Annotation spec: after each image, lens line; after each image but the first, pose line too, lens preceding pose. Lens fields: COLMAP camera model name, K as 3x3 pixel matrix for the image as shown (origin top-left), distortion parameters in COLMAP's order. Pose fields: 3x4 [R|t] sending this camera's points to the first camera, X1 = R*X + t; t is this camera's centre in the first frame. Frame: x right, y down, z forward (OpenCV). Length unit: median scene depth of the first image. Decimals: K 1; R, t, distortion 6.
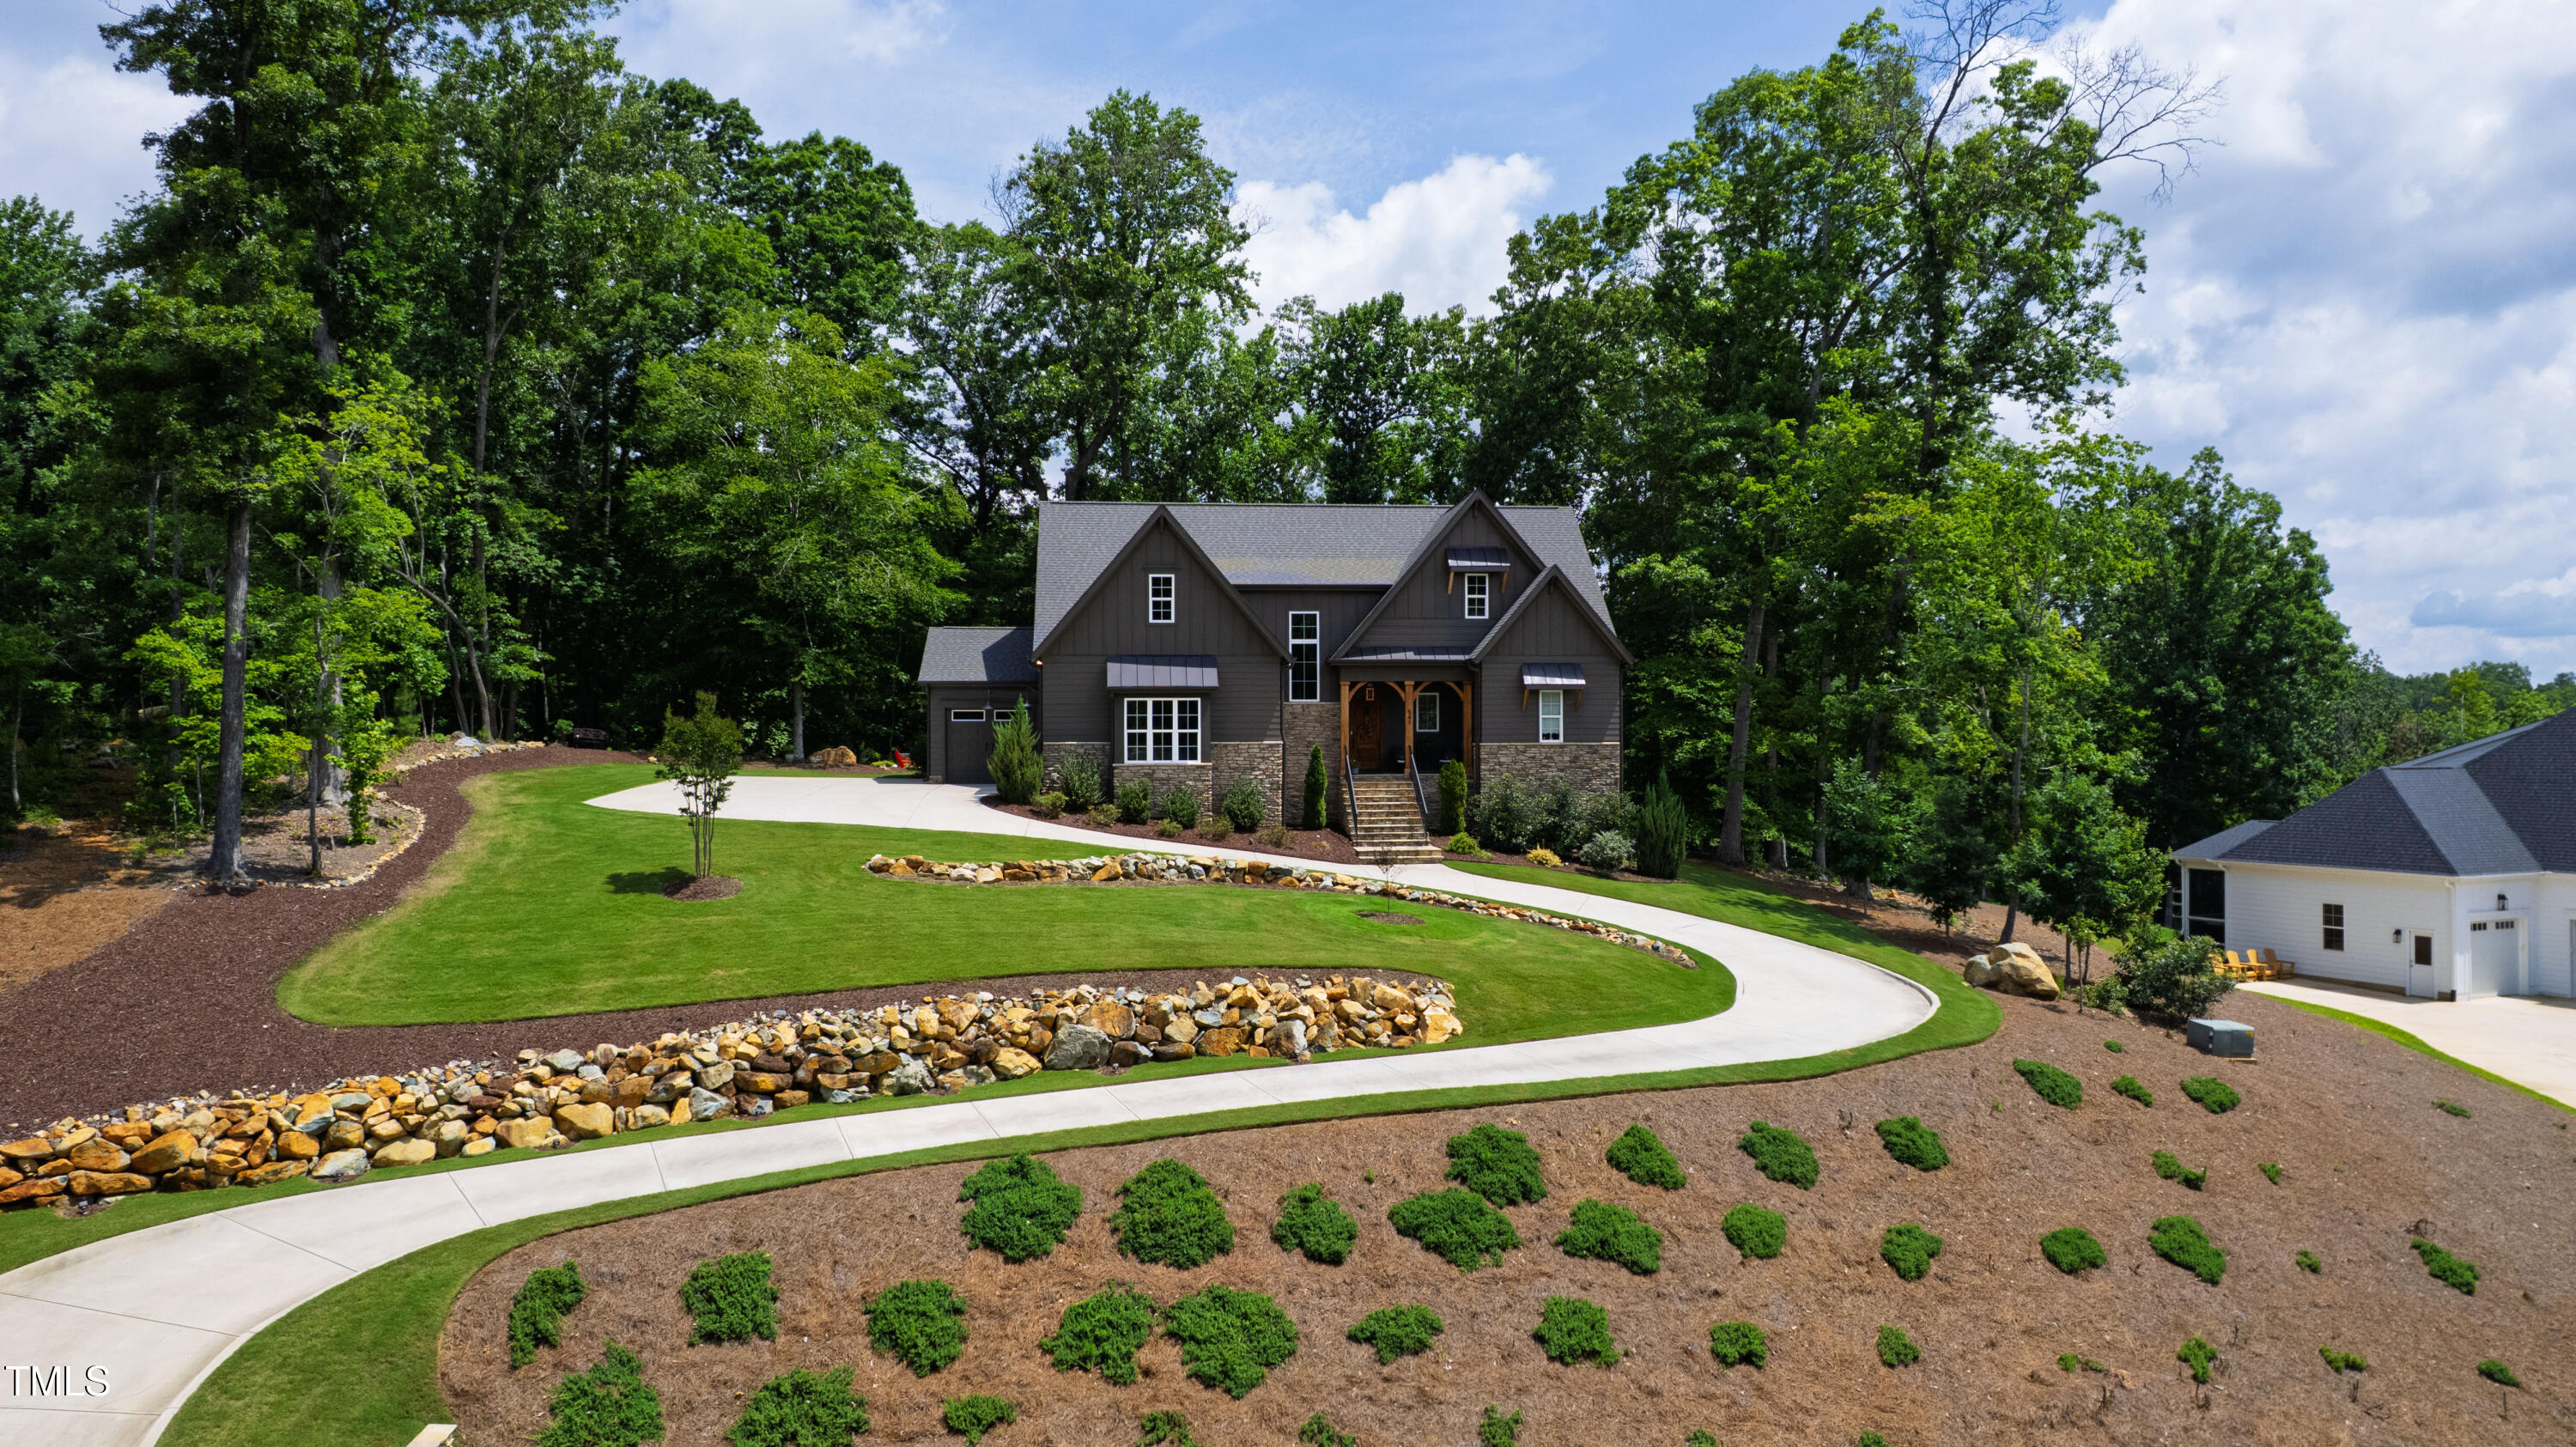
lens RADIAL K [[1790.6, 0, 1288.0], [0, 1790.6, 723.5], [0, 0, 1]] dist [-0.049470, 0.000648]
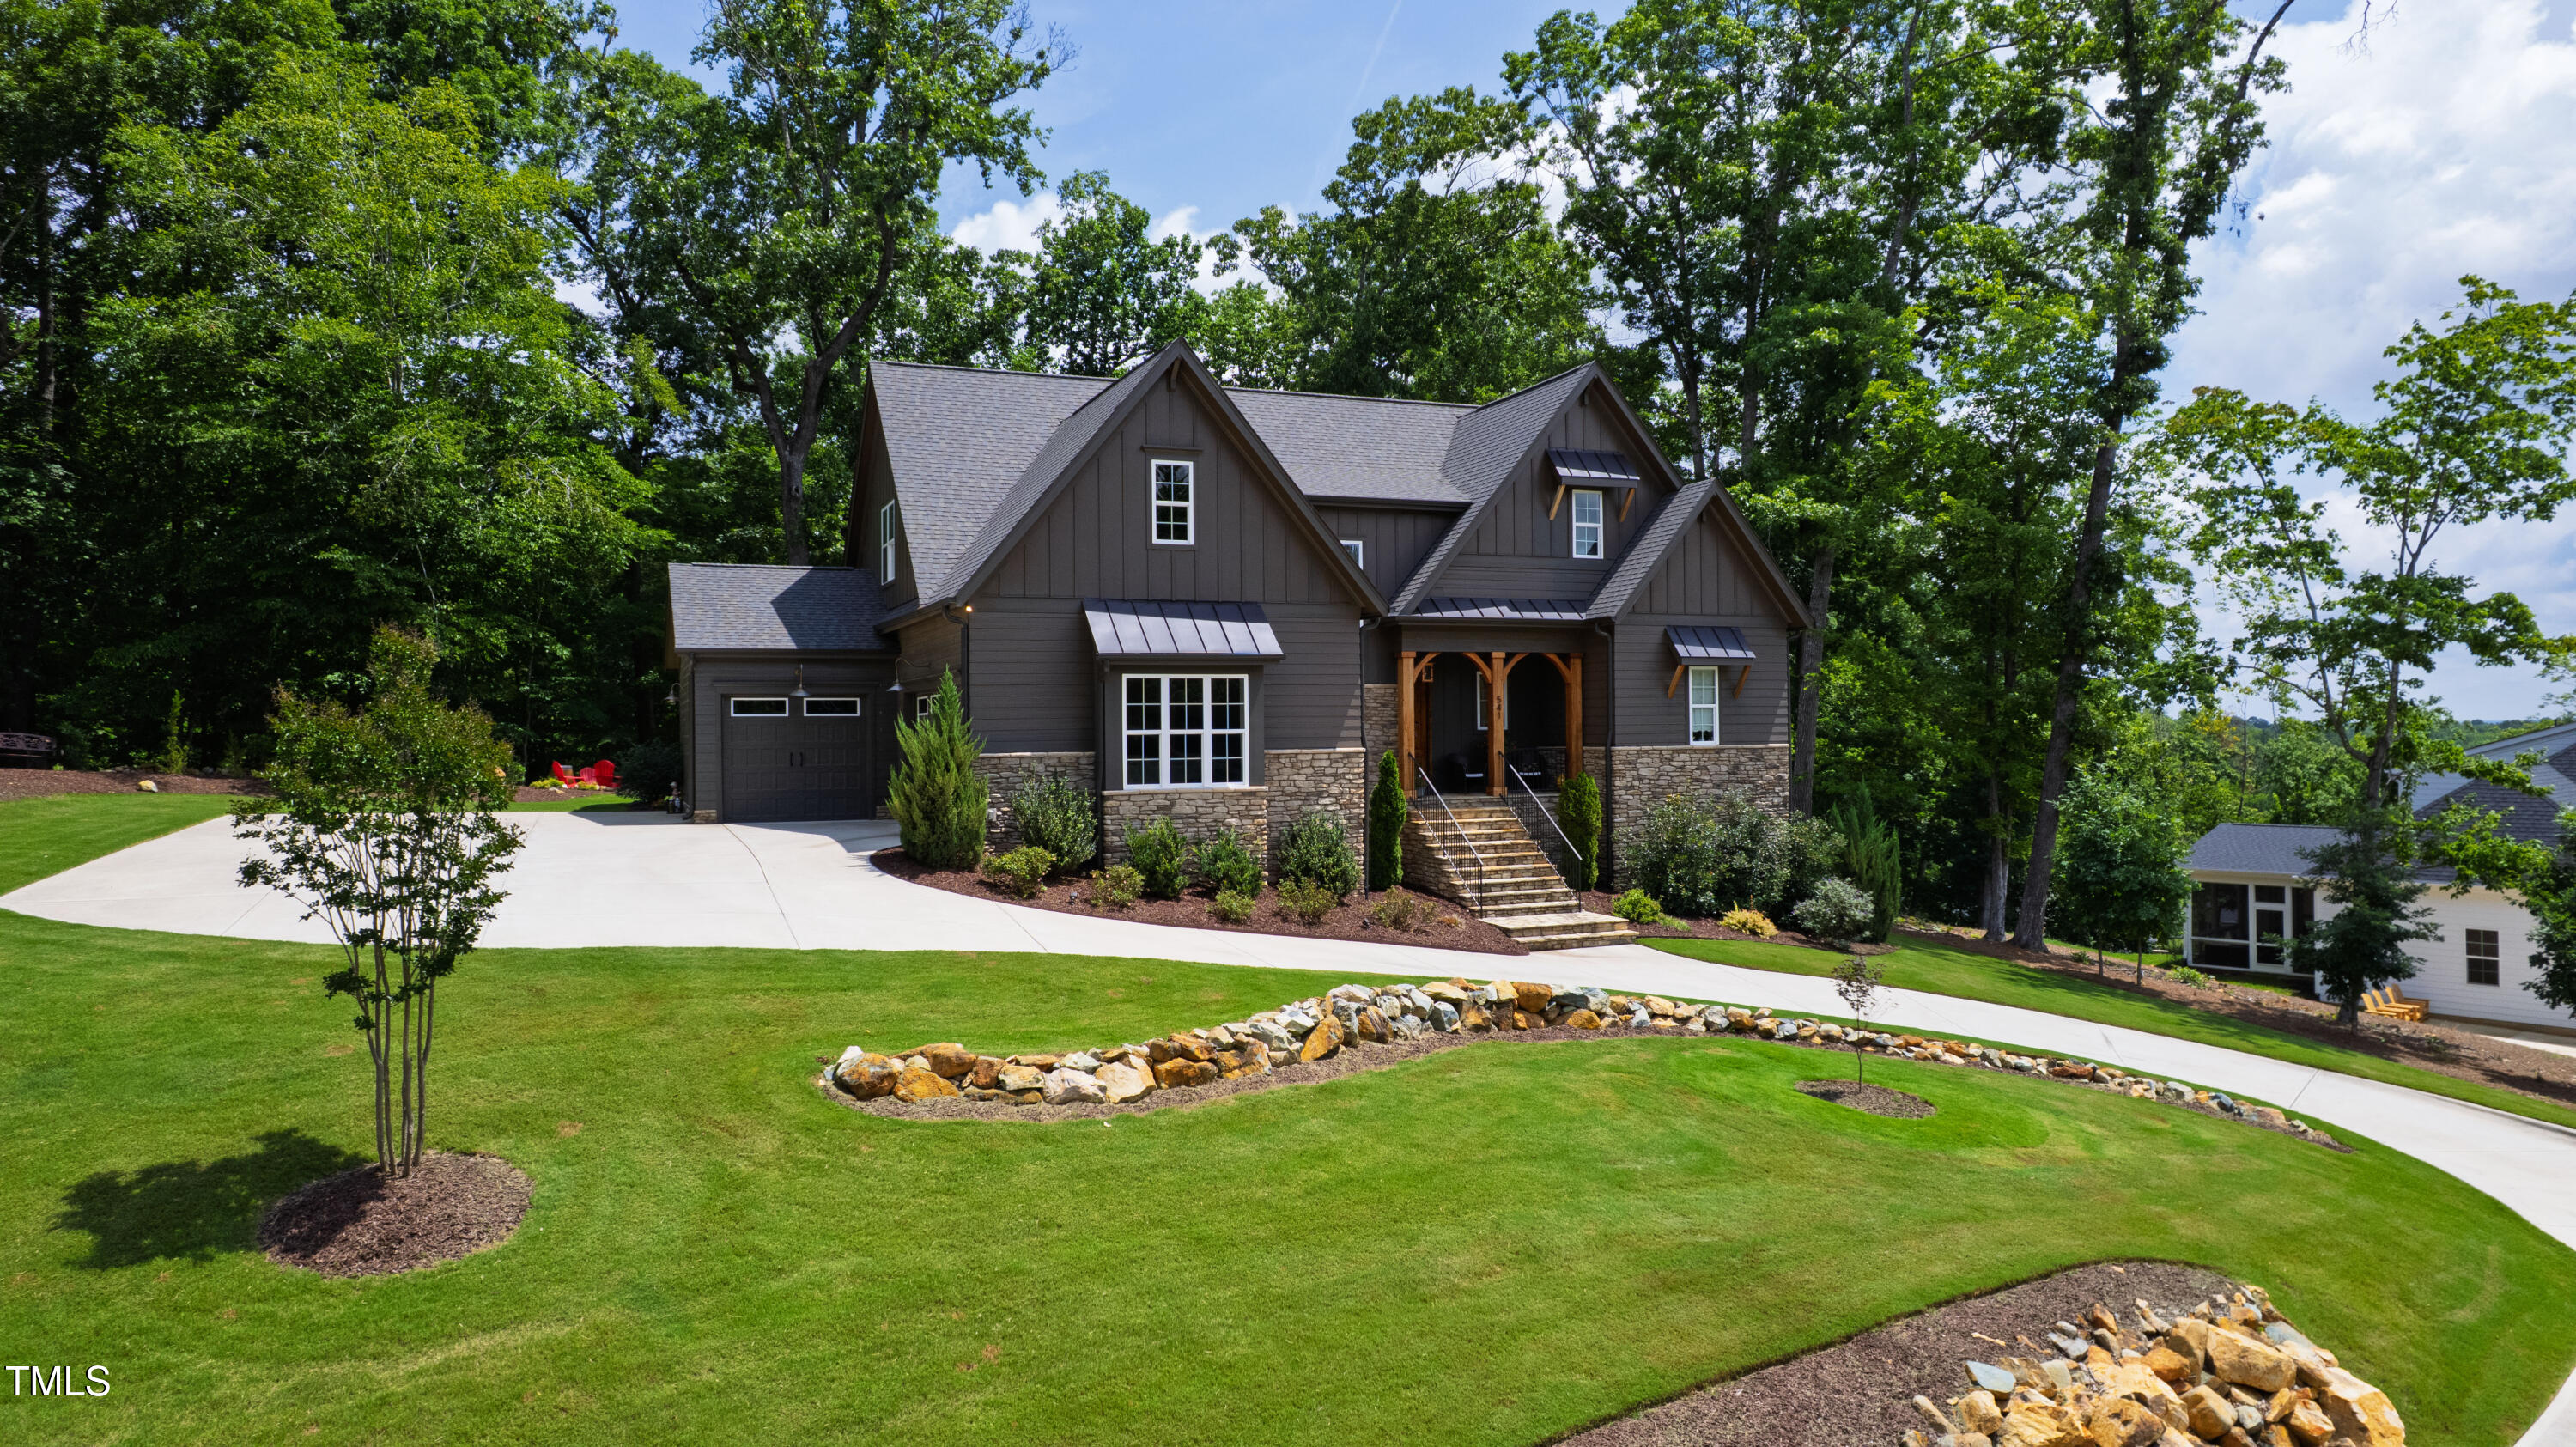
lens RADIAL K [[1642.7, 0, 1284.9], [0, 1642.7, 715.1], [0, 0, 1]] dist [-0.042621, 0.000920]
pose [[0.958941, -0.003276, 0.283585, -0.188732], [0.004240, 0.999987, -0.002785, 0.000409], [-0.283573, 0.003873, 0.958943, 0.487842]]
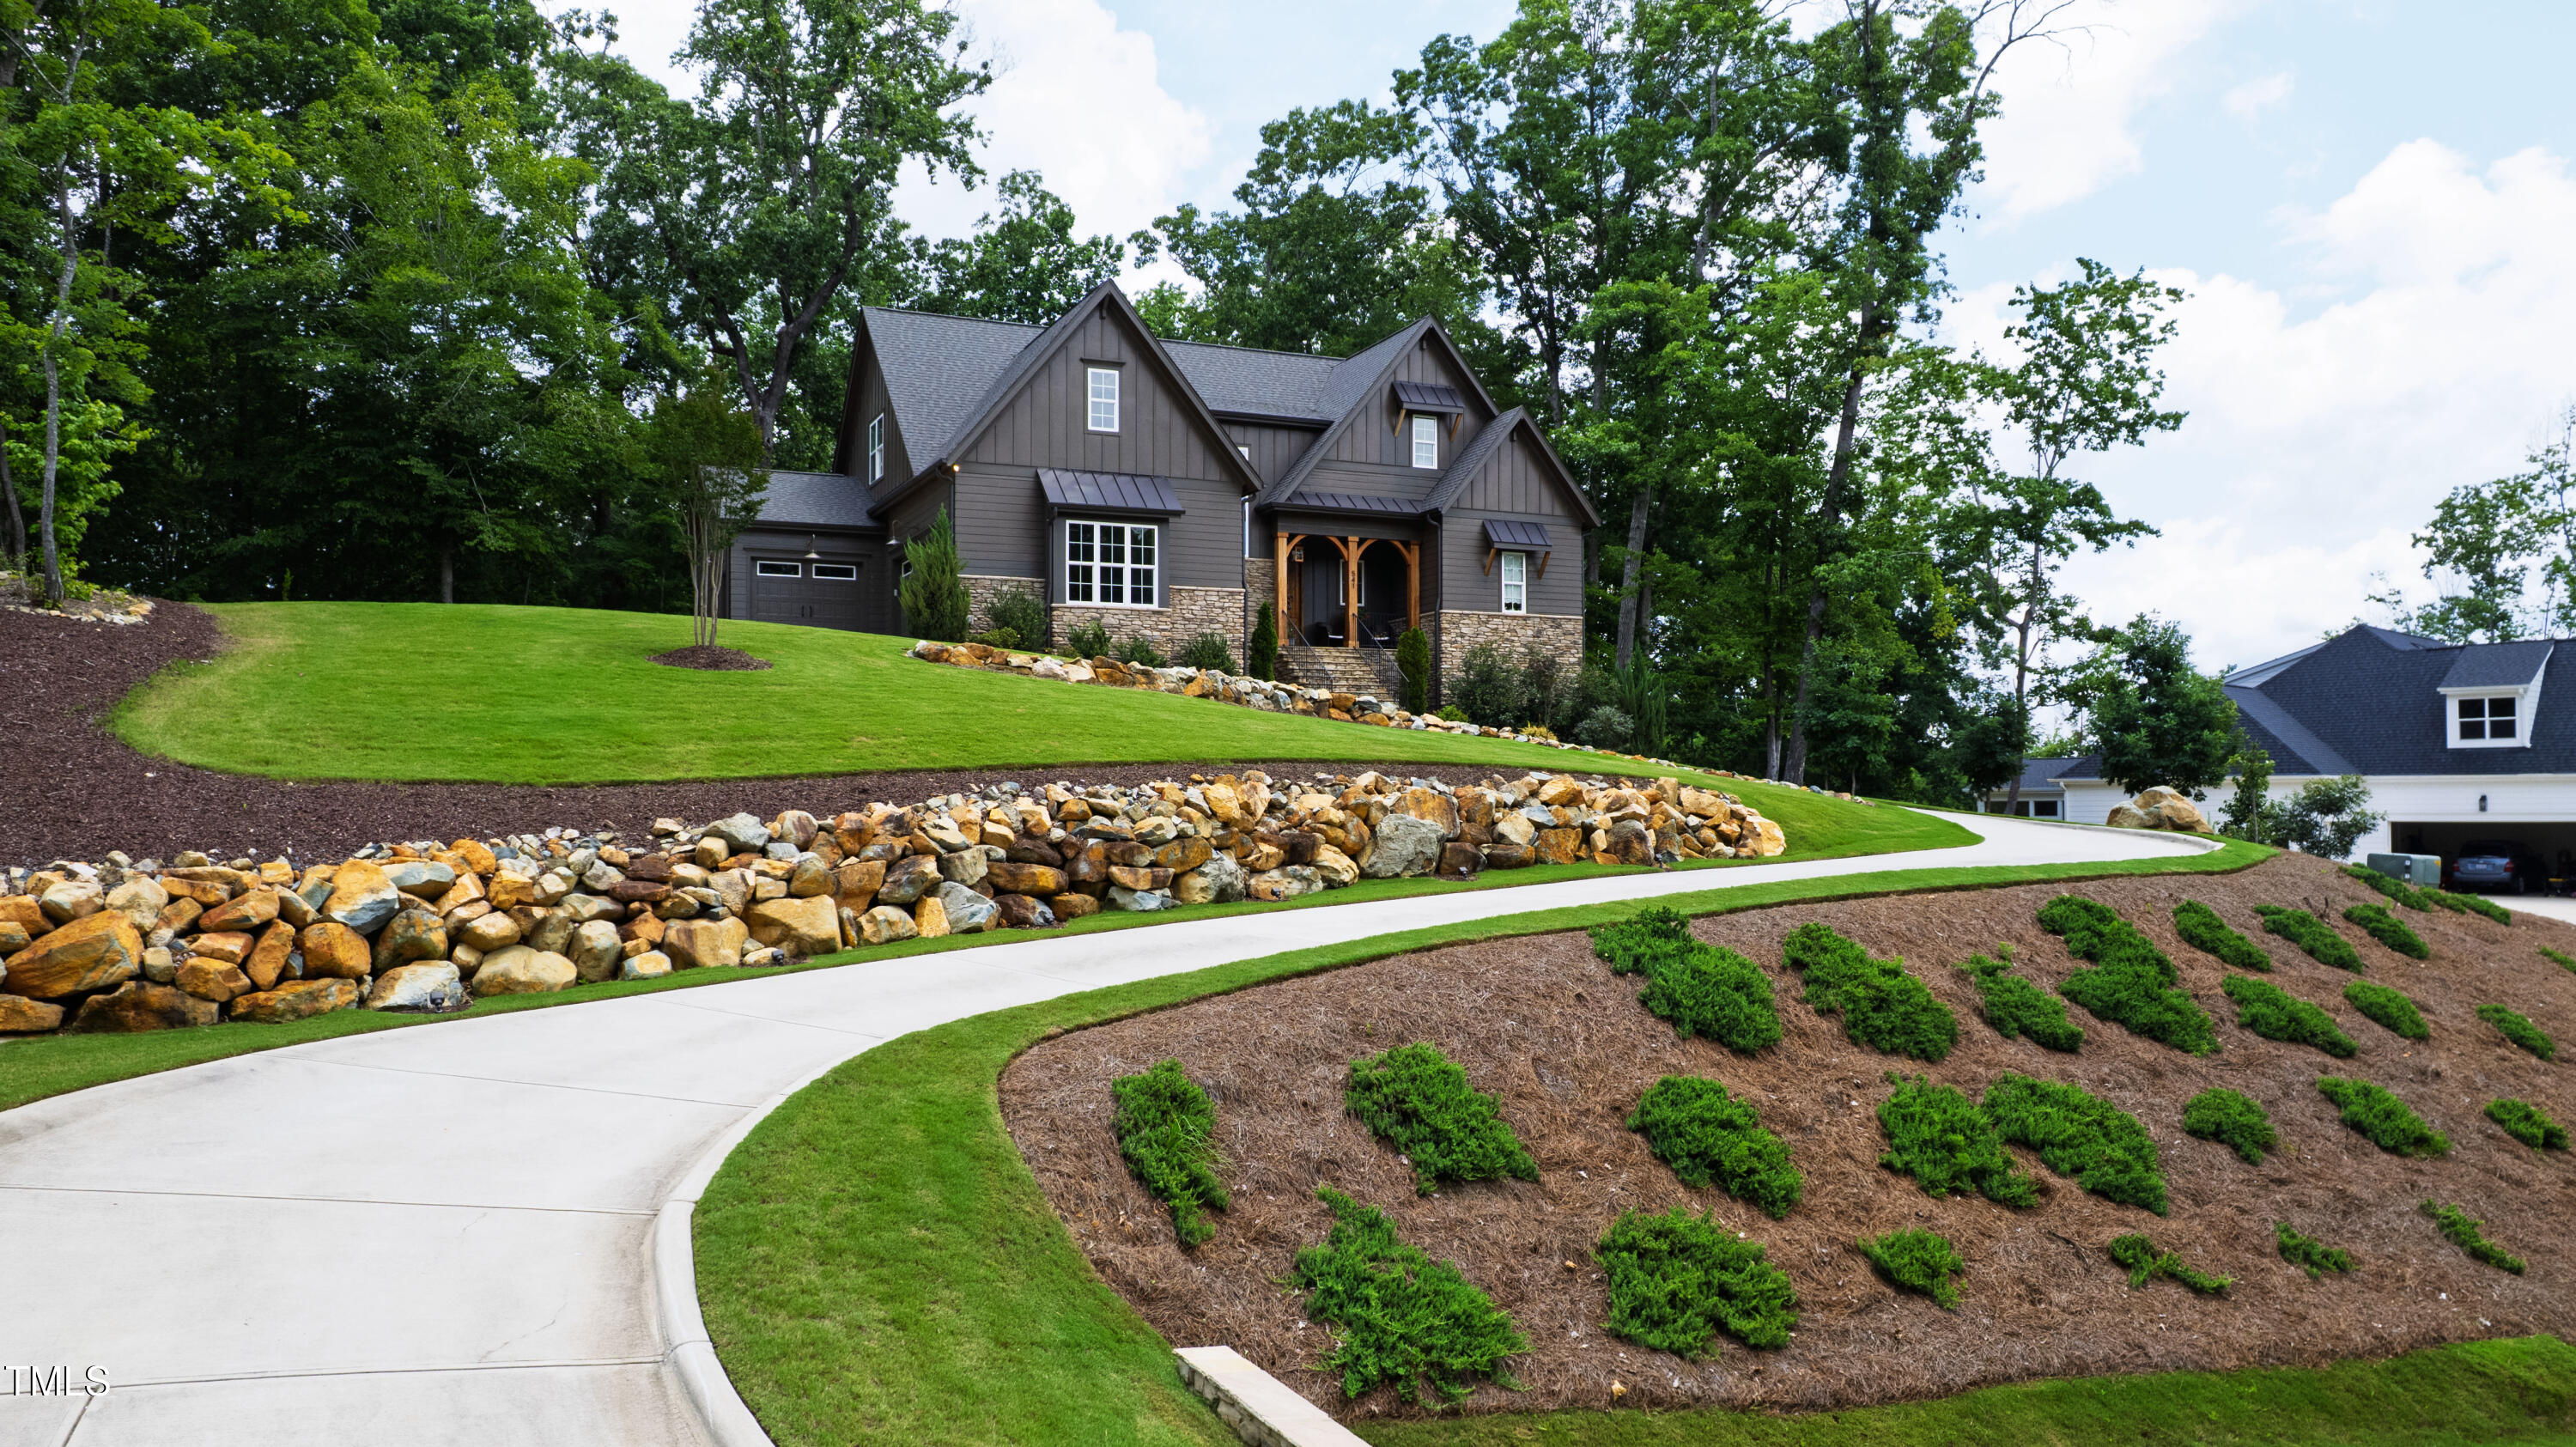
lens RADIAL K [[1802.0, 0, 1275.2], [0, 1802.0, 834.6], [0, 0, 1]] dist [-0.083086, 0.068915]
pose [[0.948205, -0.005534, 0.317612, -0.253153], [-0.001429, 0.999764, 0.021688, 0.105139], [-0.317657, -0.021018, 0.947973, 0.228548]]
